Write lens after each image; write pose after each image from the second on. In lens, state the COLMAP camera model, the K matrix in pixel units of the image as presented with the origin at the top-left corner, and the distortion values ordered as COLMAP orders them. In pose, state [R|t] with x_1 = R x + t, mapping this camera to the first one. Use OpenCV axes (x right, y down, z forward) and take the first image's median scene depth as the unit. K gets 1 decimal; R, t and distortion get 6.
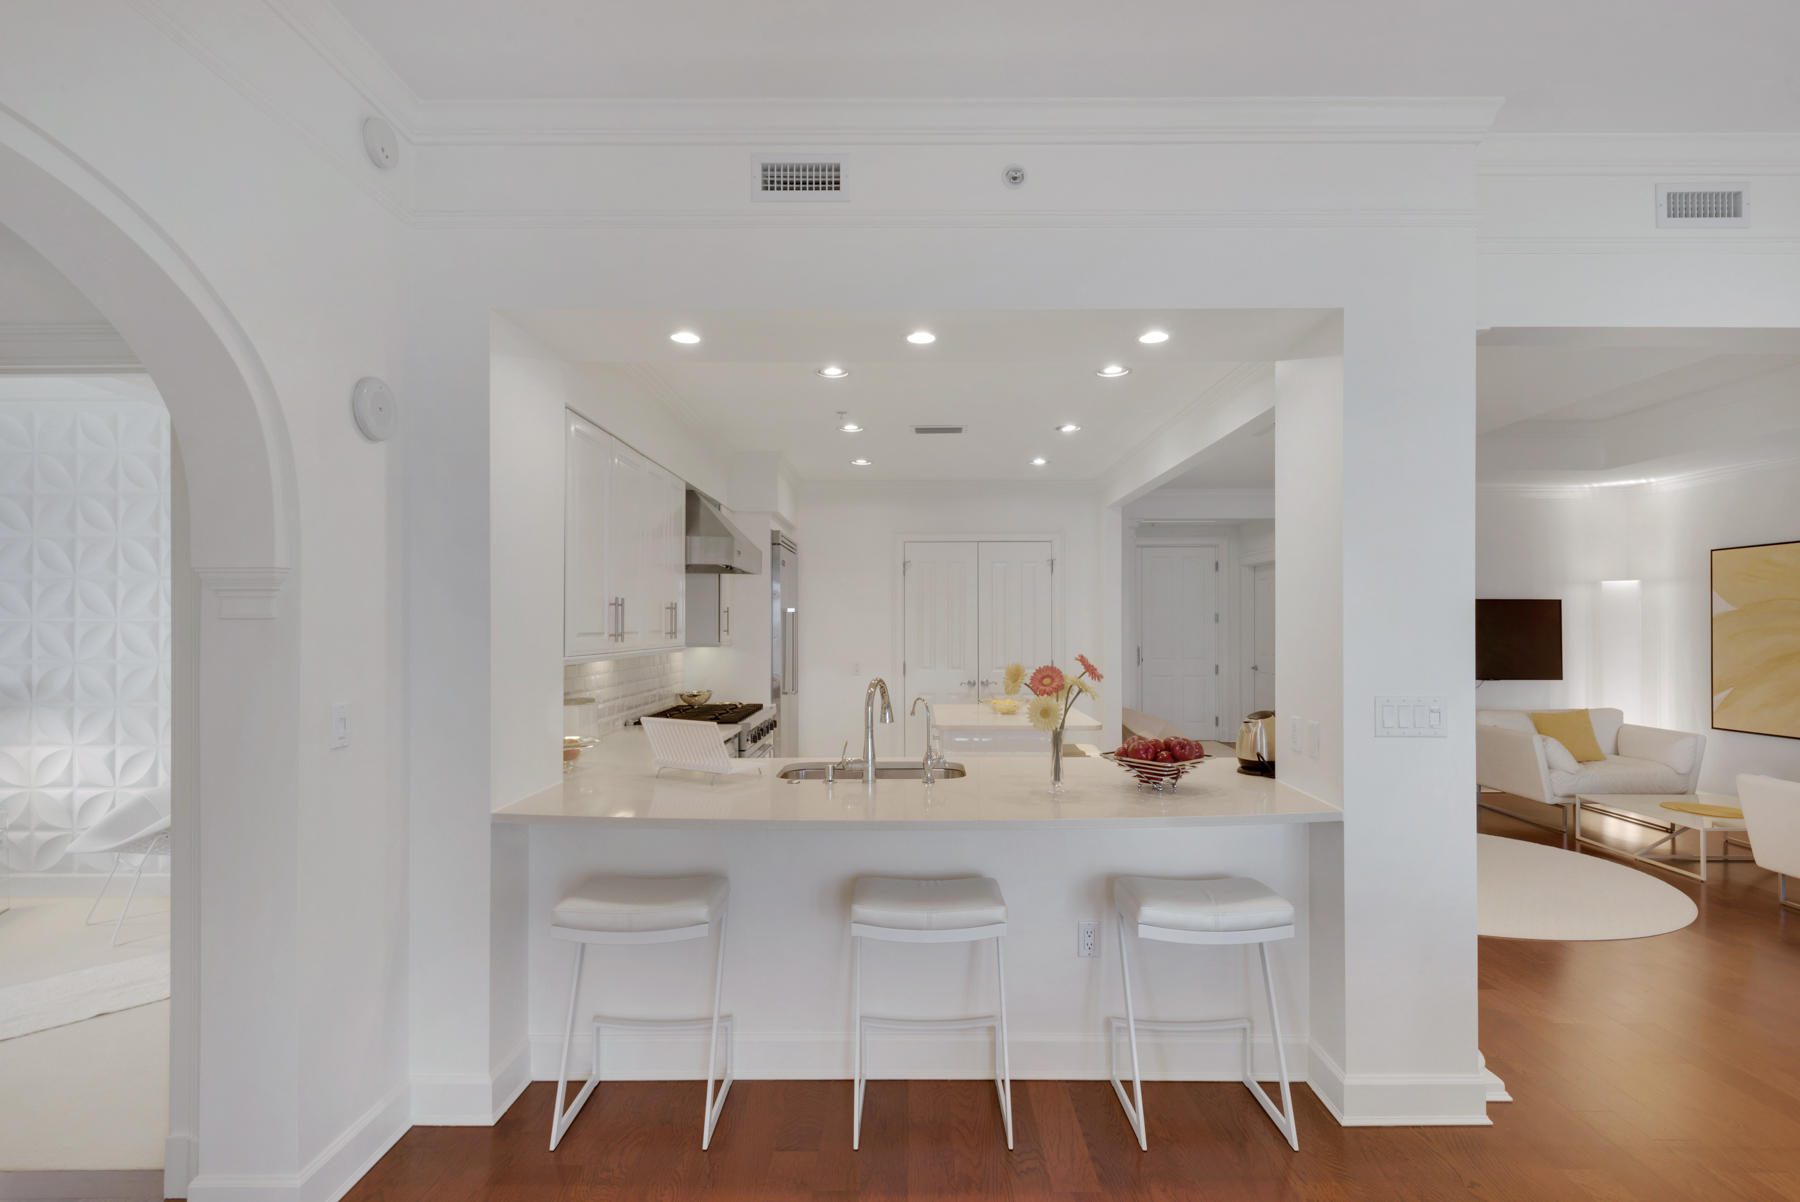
lens RADIAL K [[887.8, 0, 904.6], [0, 887.8, 619.0], [0, 0, 1]] dist [0.016671, -0.019373]
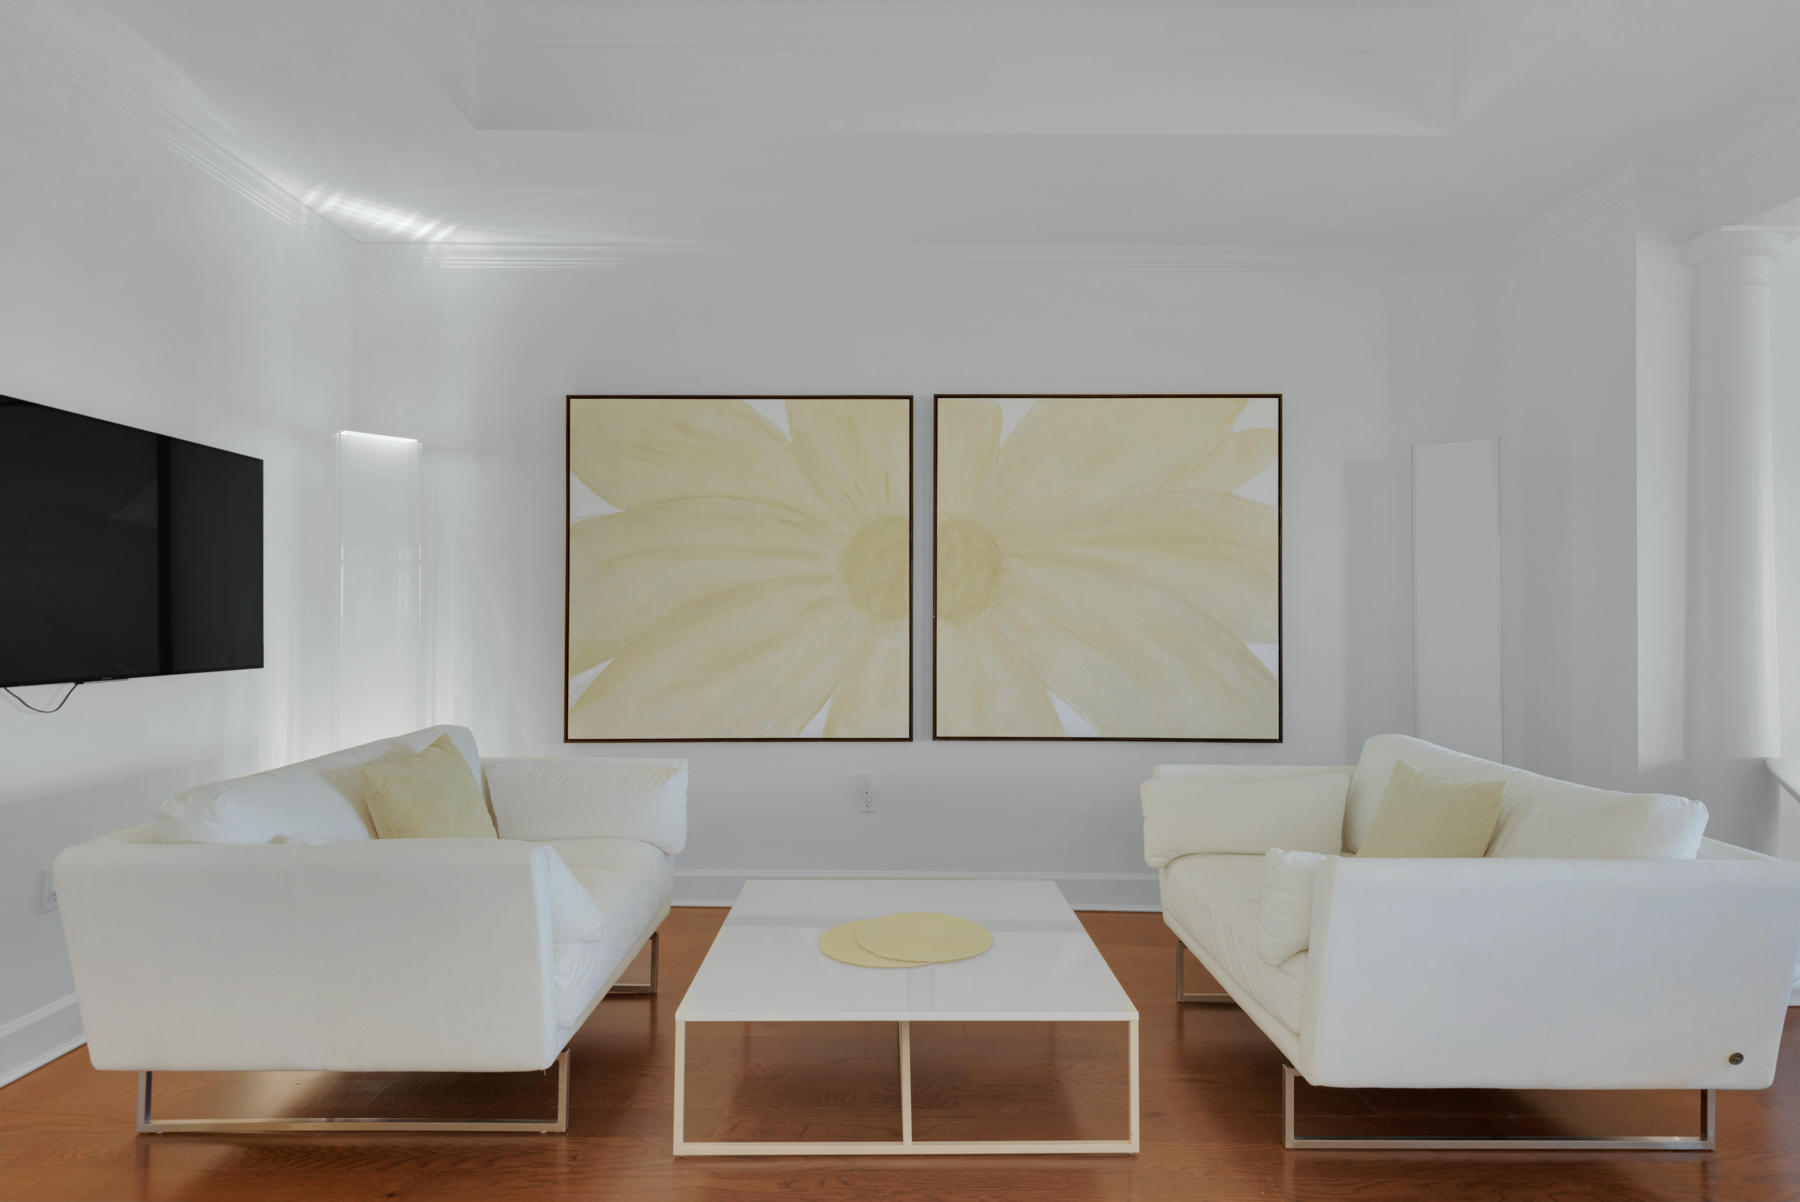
lens RADIAL K [[933.2, 0, 900.0], [0, 933.2, 601.0], [0, 0, 1]] dist [0.030824, -0.018179]
pose [[-0.015014, 0.016963, 0.999743, 0.359472], [-0.007487, 0.999826, -0.017077, 0.048722], [-0.999859, -0.007741, -0.014885, 0.805286]]
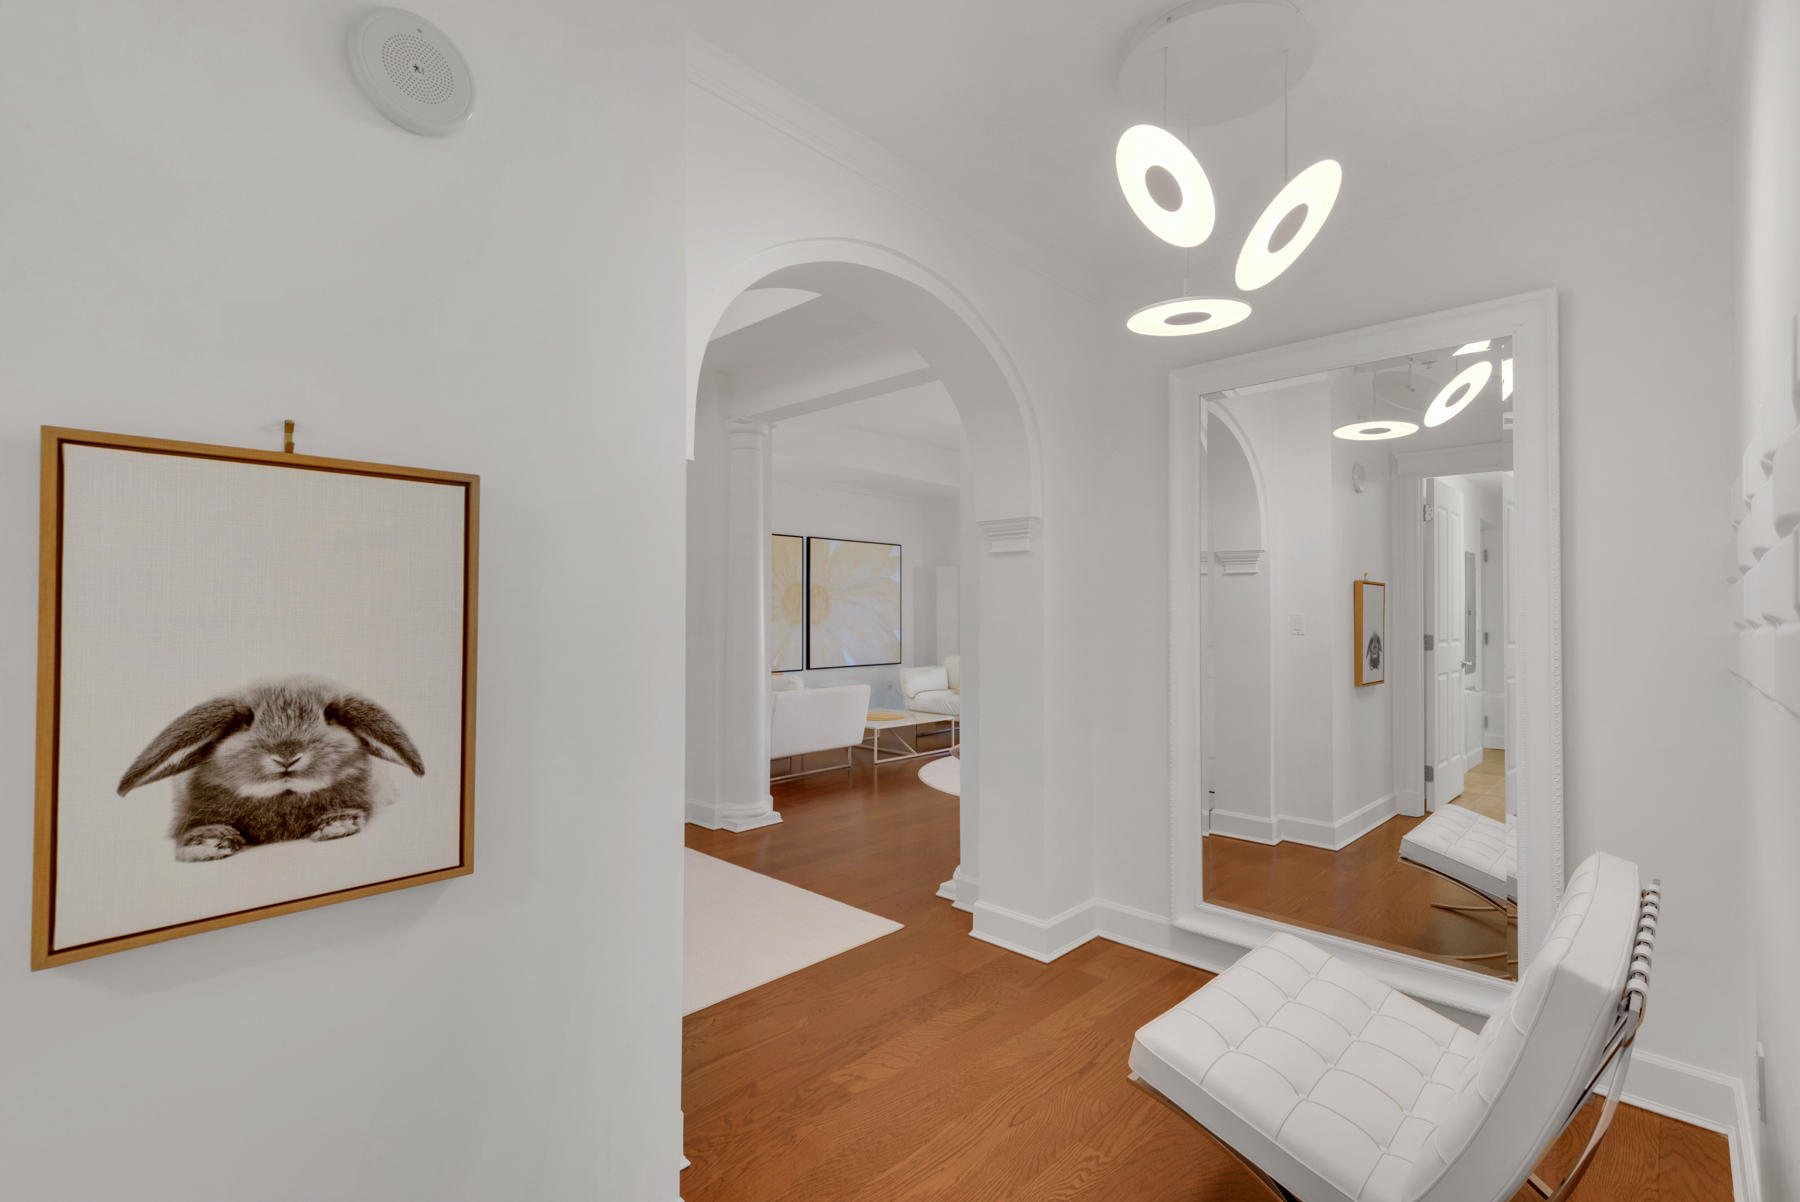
lens RADIAL K [[803.3, 0, 904.7], [0, 803.3, 606.9], [0, 0, 1]] dist [0.034110, -0.018752]
pose [[-0.729973, 0.008571, 0.683422, -0.030971], [-0.005077, 0.999826, -0.017961, 0.046699], [-0.683457, -0.016580, -0.729802, 1.562171]]
